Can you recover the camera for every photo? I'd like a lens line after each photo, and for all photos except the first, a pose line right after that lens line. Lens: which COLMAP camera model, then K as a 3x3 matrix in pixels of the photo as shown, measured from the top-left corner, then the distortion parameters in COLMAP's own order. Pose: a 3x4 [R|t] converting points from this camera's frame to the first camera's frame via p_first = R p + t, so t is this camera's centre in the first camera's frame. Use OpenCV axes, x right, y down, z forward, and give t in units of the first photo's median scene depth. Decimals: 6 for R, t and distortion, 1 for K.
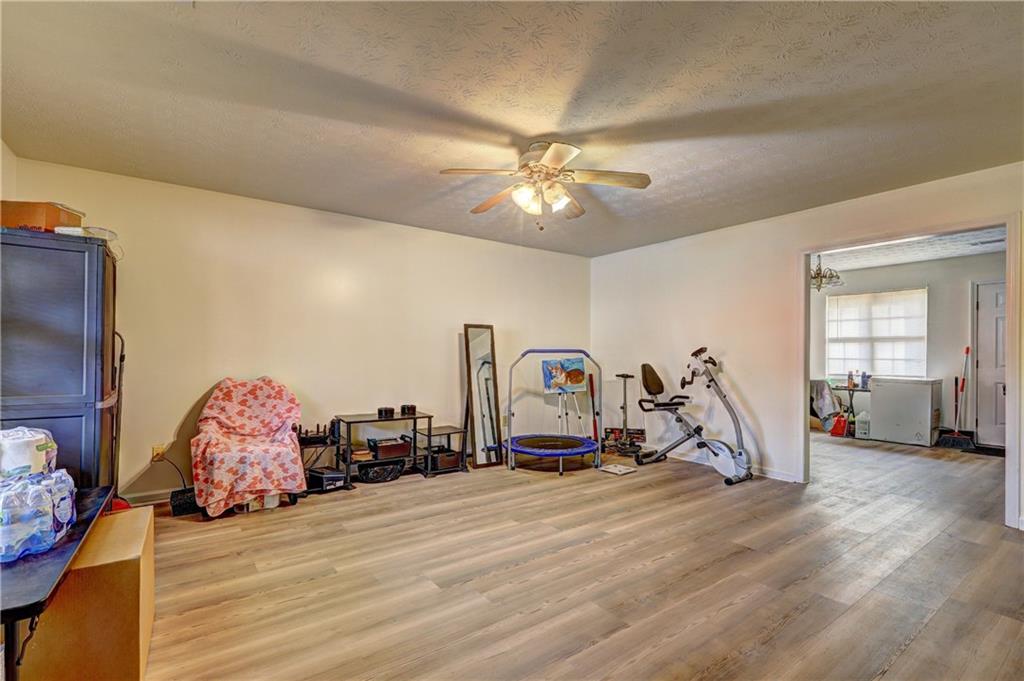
lens RADIAL K [[470.2, 0, 506.7], [0, 470.2, 353.9], [0, 0, 1]] dist [-0.029026, 0.000013]
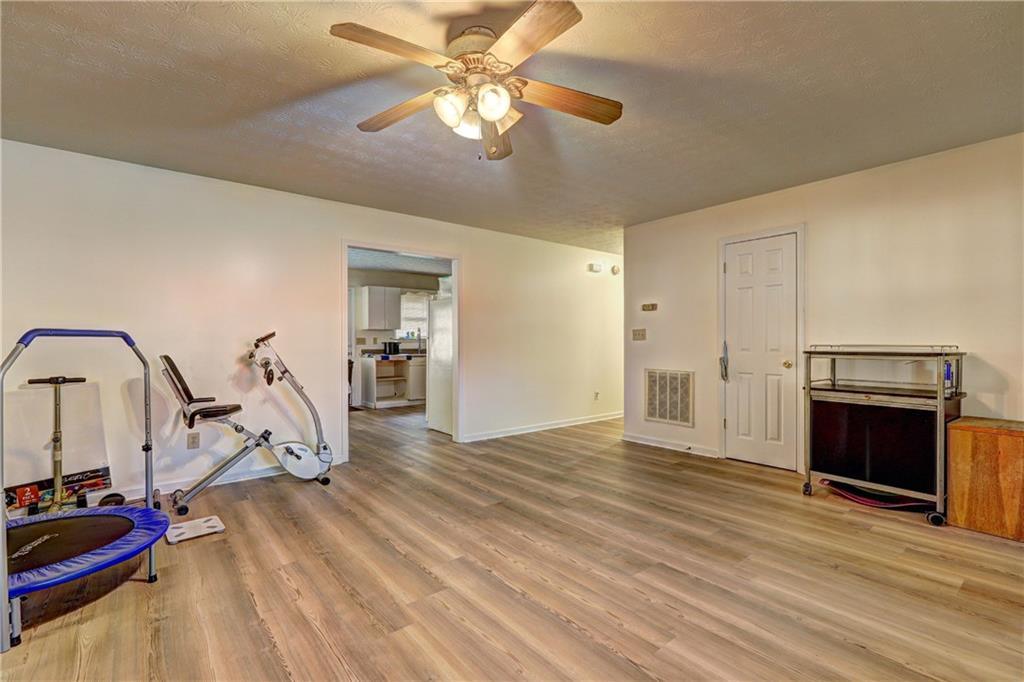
lens RADIAL K [[456.7, 0, 512.0], [0, 456.7, 341.0], [0, 0, 1]] dist [-0.001194, 0.000036]
pose [[-0.071659, -0.000750, 0.997429, -0.495109], [0.001529, 0.999998, 0.000862, 0.003196], [-0.997428, 0.001587, -0.071657, 0.812524]]
